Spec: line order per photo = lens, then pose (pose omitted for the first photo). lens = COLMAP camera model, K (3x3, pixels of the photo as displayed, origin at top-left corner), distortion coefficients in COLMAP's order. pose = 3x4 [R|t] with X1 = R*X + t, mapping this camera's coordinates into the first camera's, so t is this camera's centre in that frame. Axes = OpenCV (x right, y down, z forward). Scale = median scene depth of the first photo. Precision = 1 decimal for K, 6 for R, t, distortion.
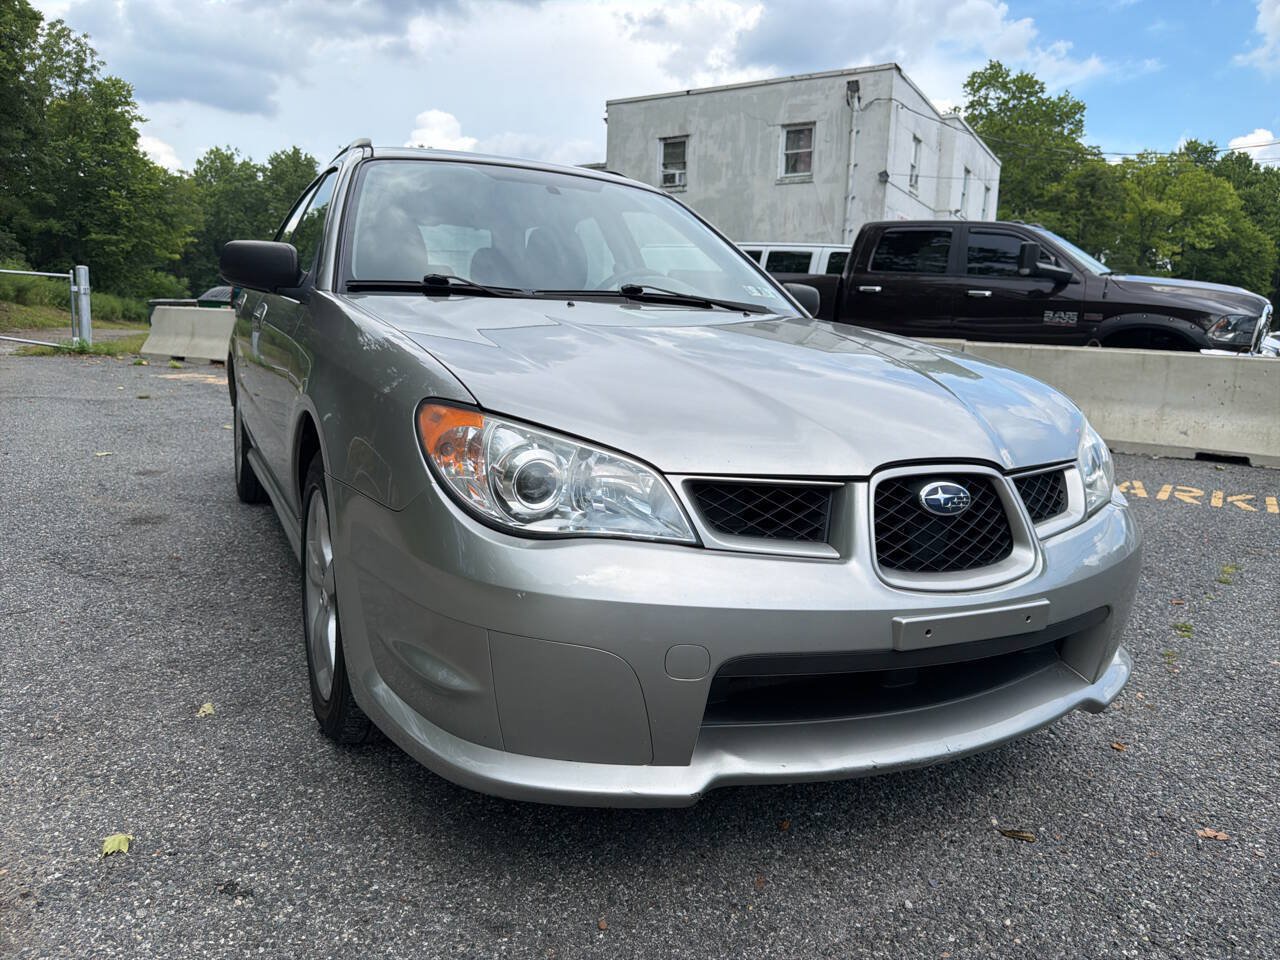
lens RADIAL K [[915.9, 0, 640.2], [0, 915.9, 482.2], [0, 0, 1]] dist [0.028340, -0.033306]
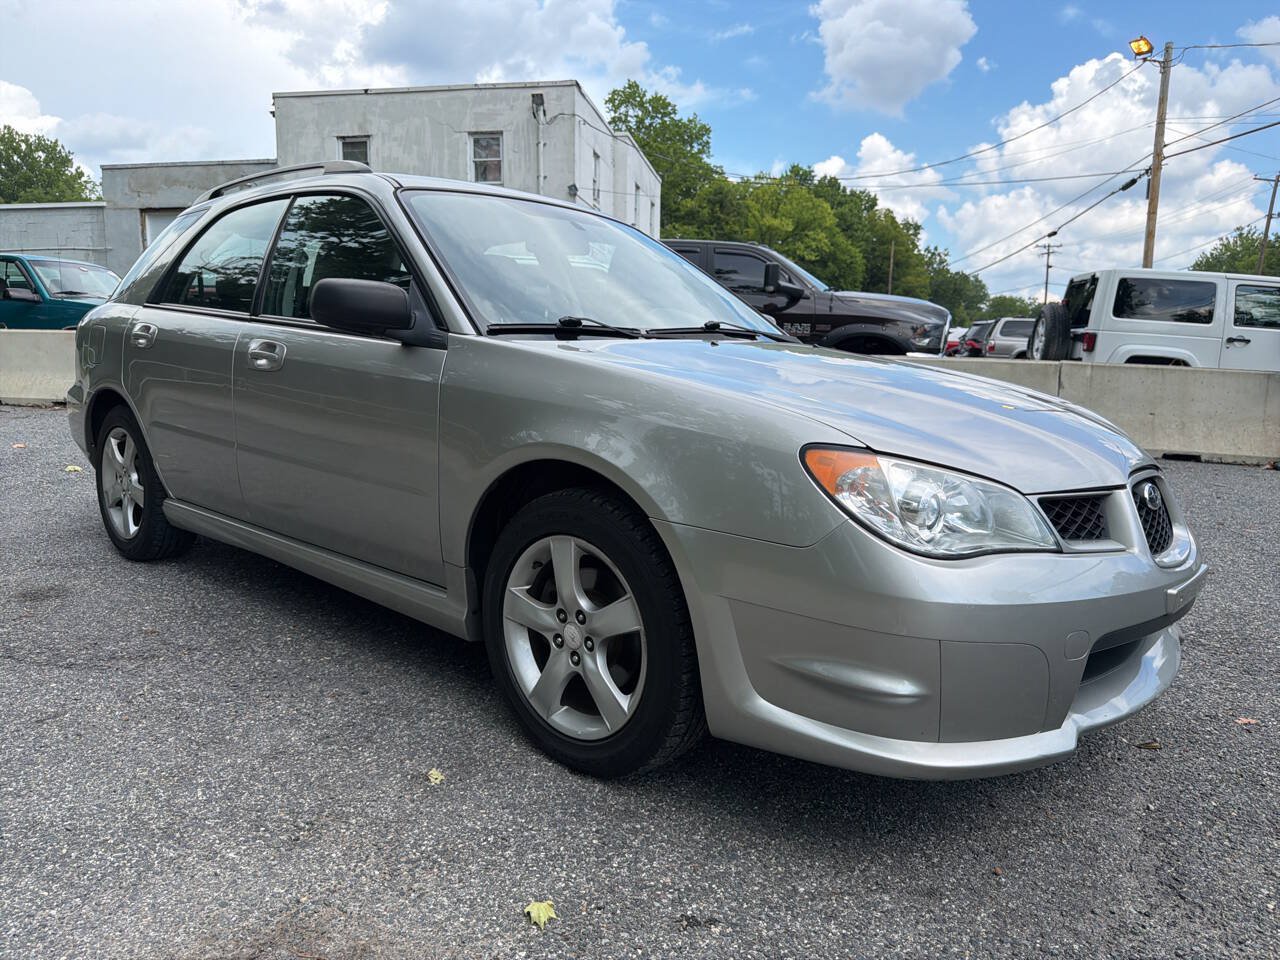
lens RADIAL K [[915.9, 0, 648.3], [0, 915.9, 488.7], [0, 0, 1]] dist [0.028340, -0.033306]
pose [[0.928209, -0.076726, 0.364062, -0.055608], [0.075558, 0.996988, 0.017475, -0.004890], [-0.364306, 0.011287, 0.931211, 0.002247]]
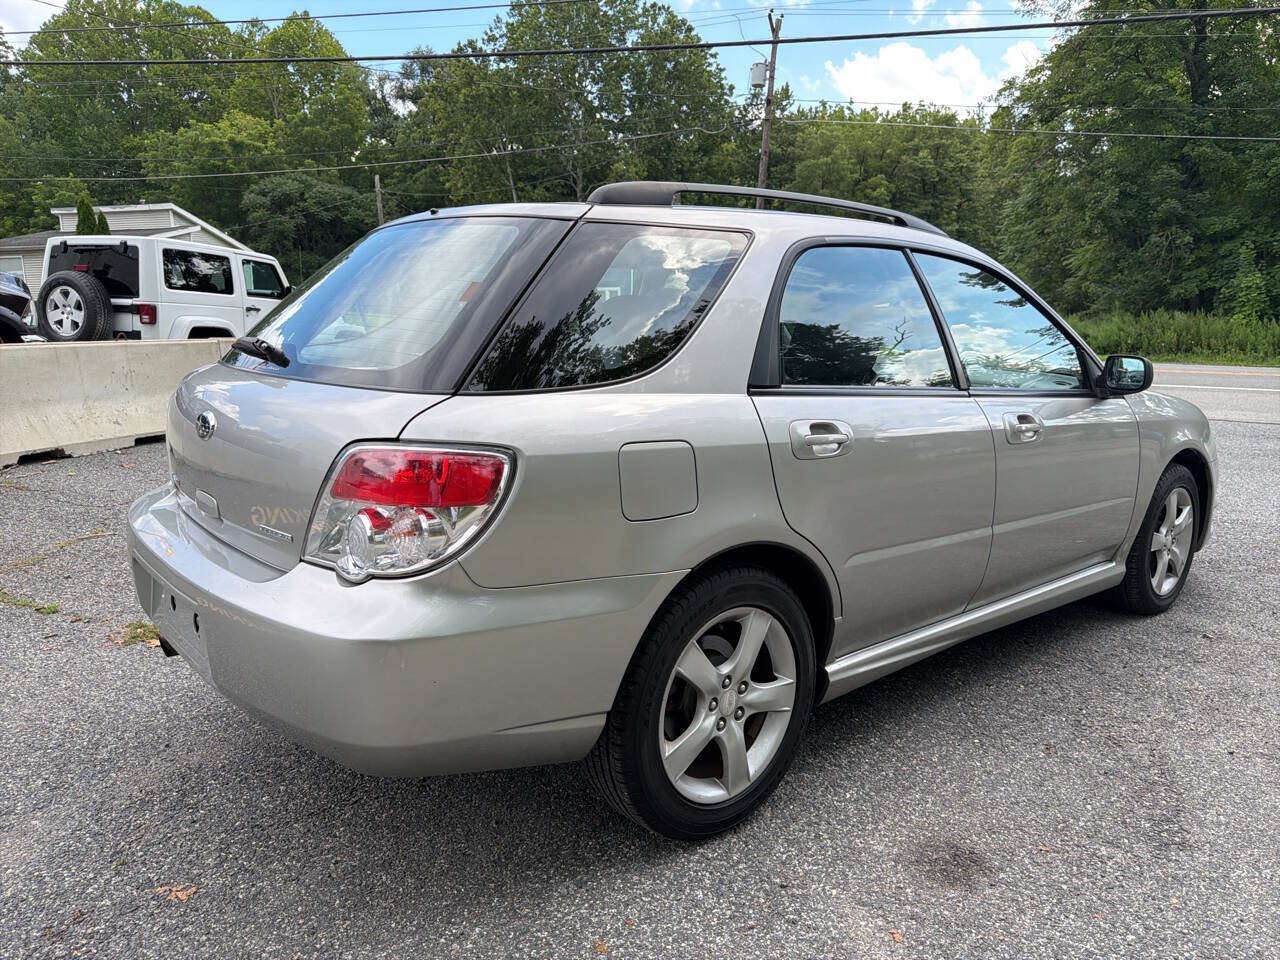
lens RADIAL K [[915.9, 0, 651.5], [0, 915.9, 459.6], [0, 0, 1]] dist [0.028340, -0.033306]
pose [[-0.250572, -0.204697, 0.946210, -0.163273], [0.135097, 0.960433, 0.243549, -0.057480], [-0.958625, 0.188857, -0.213004, 0.211474]]
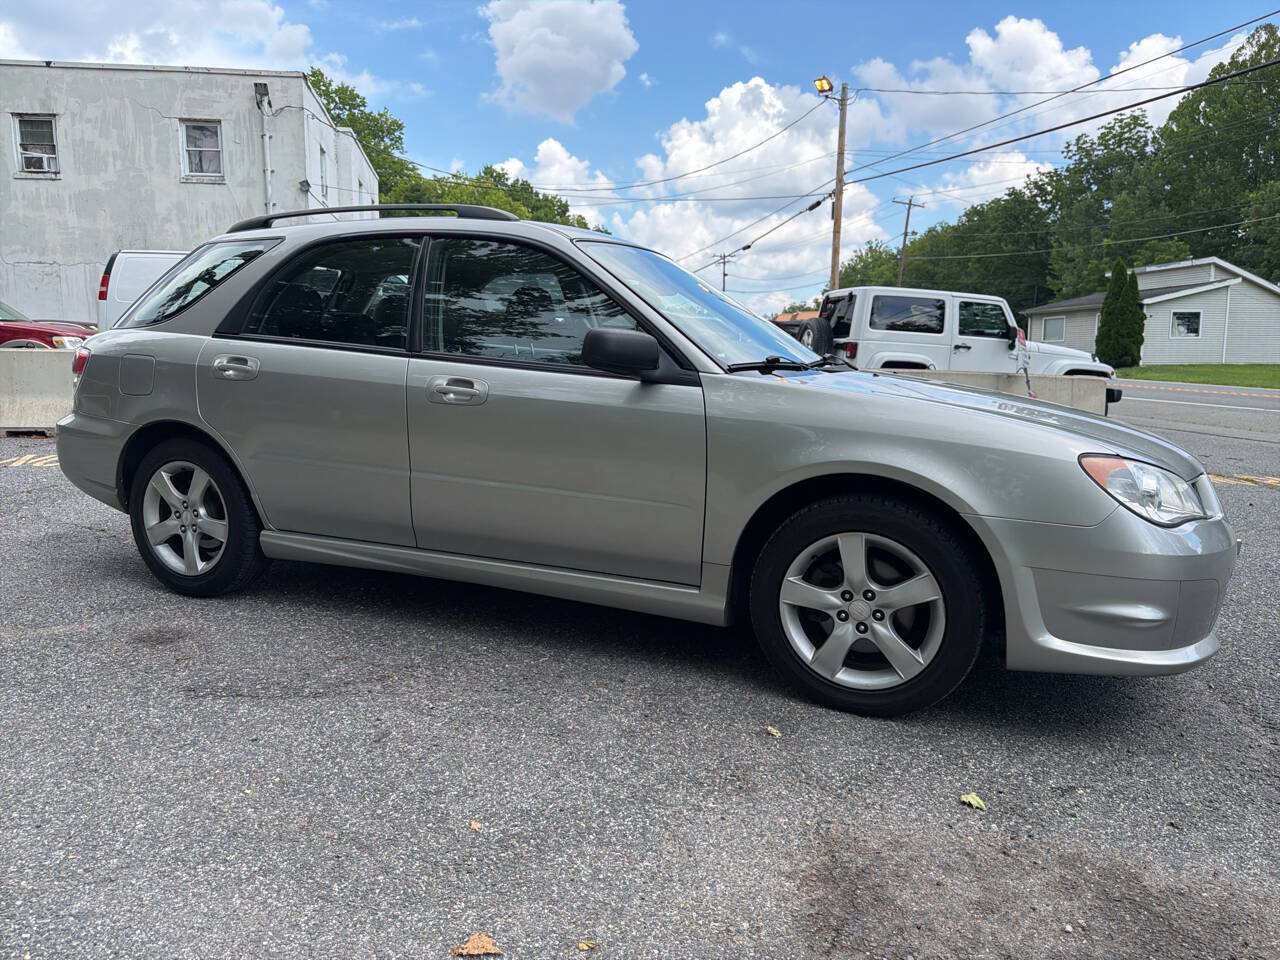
lens RADIAL K [[915.9, 0, 634.9], [0, 915.9, 483.0], [0, 0, 1]] dist [0.028340, -0.033306]
pose [[0.761480, -0.120779, 0.636837, -0.123402], [0.119770, 0.991787, 0.044886, -0.013820], [-0.637027, 0.042094, 0.769691, 0.017135]]
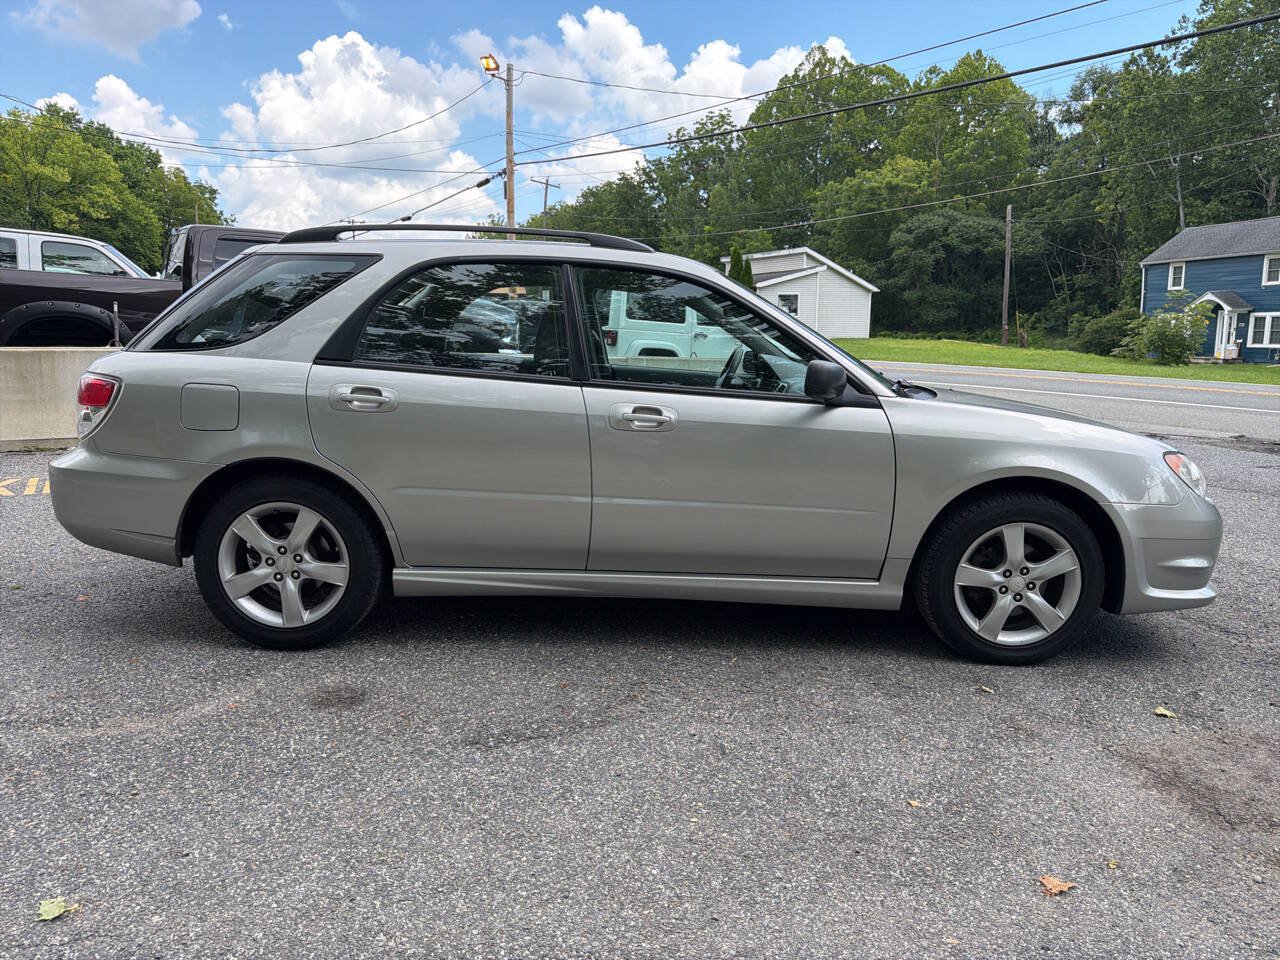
lens RADIAL K [[915.9, 0, 646.9], [0, 915.9, 472.8], [0, 0, 1]] dist [0.028340, -0.033306]
pose [[0.432300, -0.174463, 0.884692, -0.181249], [0.147497, 0.981572, 0.121494, -0.032924], [-0.889585, 0.077967, 0.450066, 0.073292]]
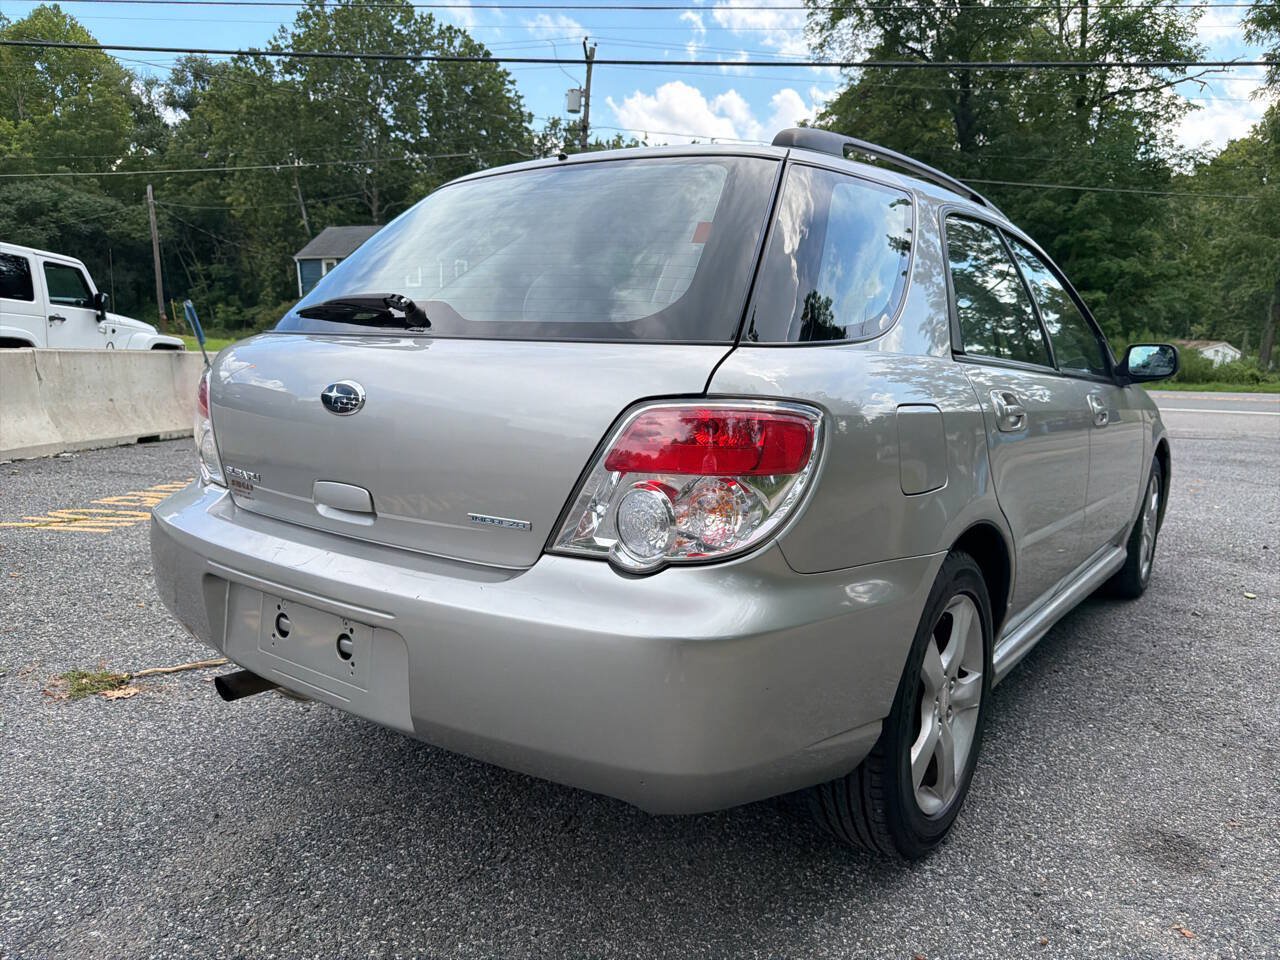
lens RADIAL K [[915.9, 0, 648.1], [0, 915.9, 459.9], [0, 0, 1]] dist [0.028340, -0.033306]
pose [[-0.452791, -0.169245, 0.875407, -0.140166], [0.106593, 0.964503, 0.241604, -0.054649], [-0.885222, 0.202708, -0.418678, 0.243683]]
